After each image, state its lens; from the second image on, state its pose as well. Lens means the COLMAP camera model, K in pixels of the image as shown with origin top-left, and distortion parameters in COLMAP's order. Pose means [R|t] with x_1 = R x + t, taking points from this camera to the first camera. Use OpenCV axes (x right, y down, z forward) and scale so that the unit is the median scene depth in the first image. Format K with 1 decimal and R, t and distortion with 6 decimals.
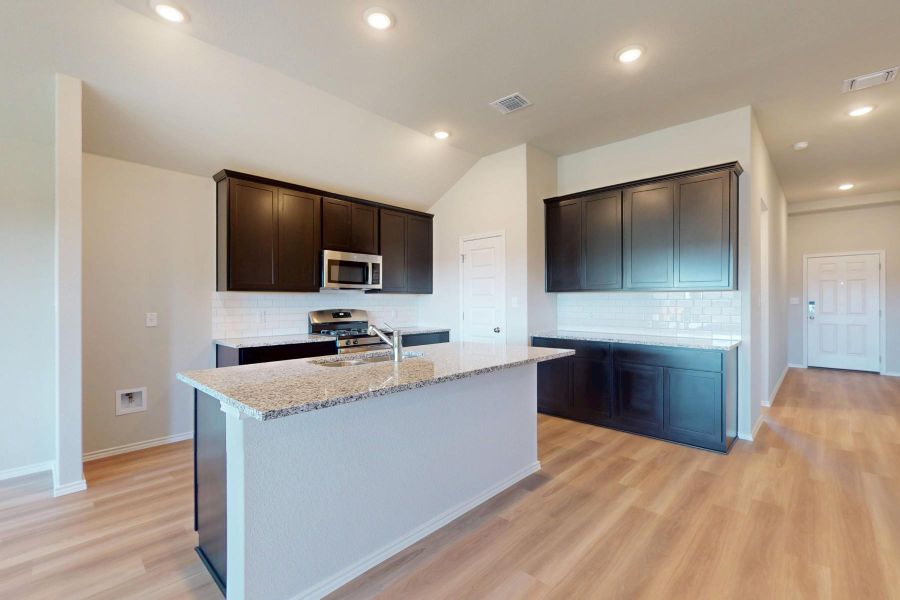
lens RADIAL K [[391.4, 0, 452.1], [0, 391.4, 300.2], [0, 0, 1]] dist [-0.001745, 0.000151]
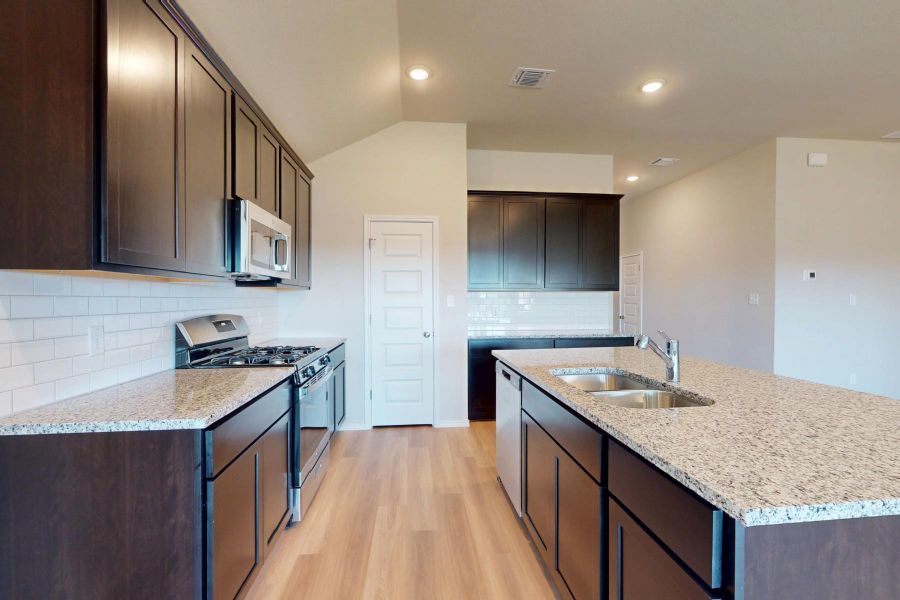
lens RADIAL K [[391.4, 0, 450.0], [0, 391.4, 301.9], [0, 0, 1]] dist [-0.001745, 0.000151]
pose [[0.654835, -0.003261, 0.755764, -0.530602], [-0.002799, 0.999973, 0.006740, 0.000911], [-0.755766, -0.006529, 0.654809, 0.456344]]
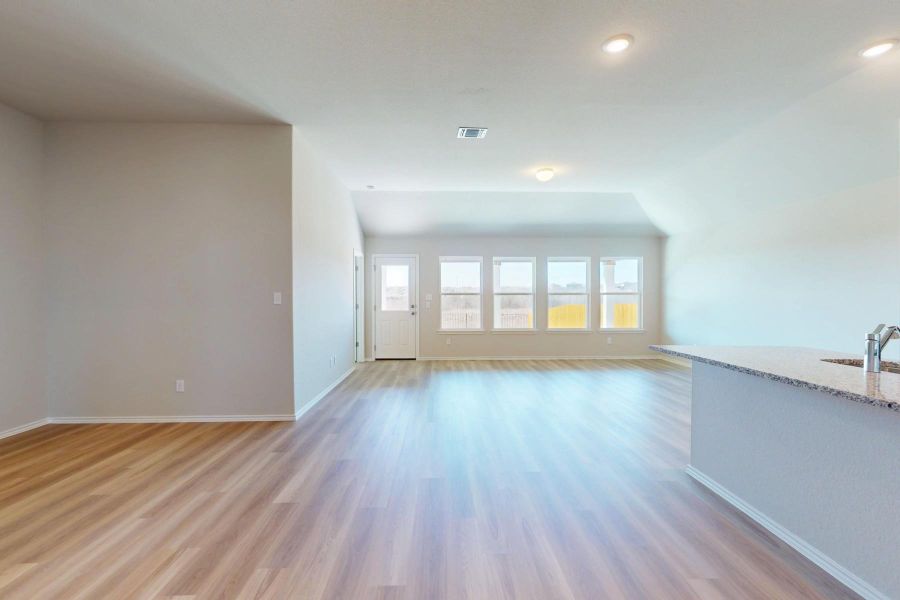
lens RADIAL K [[391.4, 0, 448.8], [0, 391.4, 299.1], [0, 0, 1]] dist [-0.001745, 0.000151]
pose [[-0.710450, 0.006961, -0.703713, 0.569382], [0.003334, 0.999973, 0.006526, -0.000706], [0.703740, 0.002290, -0.710454, 0.522411]]
